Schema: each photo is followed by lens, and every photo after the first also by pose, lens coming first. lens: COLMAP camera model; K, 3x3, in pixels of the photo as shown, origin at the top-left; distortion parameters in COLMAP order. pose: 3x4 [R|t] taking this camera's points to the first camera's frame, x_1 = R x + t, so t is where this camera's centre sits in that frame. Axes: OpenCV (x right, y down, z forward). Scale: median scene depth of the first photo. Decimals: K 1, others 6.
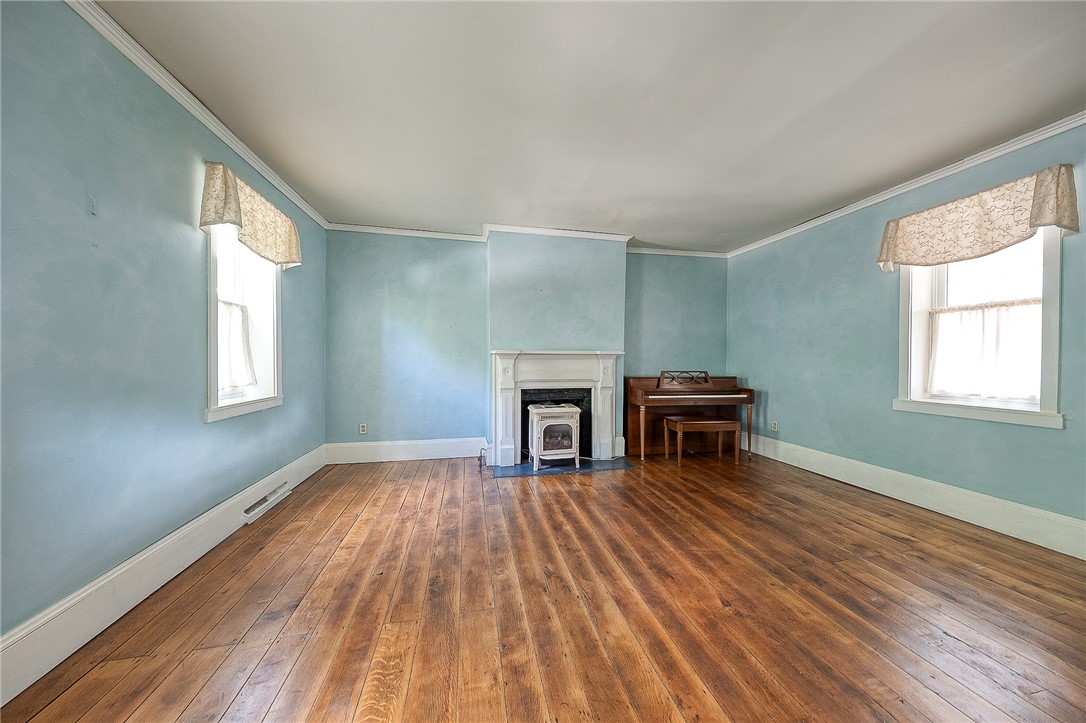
lens RADIAL K [[370.5, 0, 541.6], [0, 370.5, 358.6], [0, 0, 1]] dist [0.001546, -0.000128]
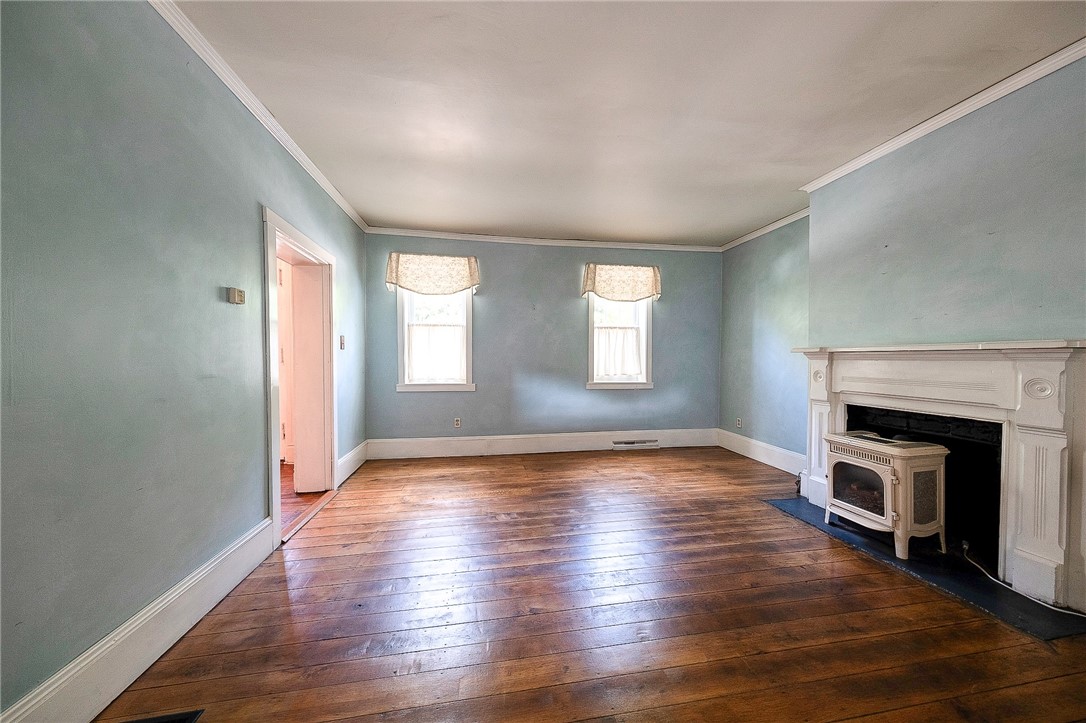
lens RADIAL K [[370.5, 0, 539.7], [0, 370.5, 360.3], [0, 0, 1]] dist [0.001546, -0.000128]
pose [[-0.072075, 0.004039, -0.997391, 0.767942], [-0.003665, 0.999984, 0.004315, 0.001685], [0.997393, 0.003967, -0.072059, 0.568752]]
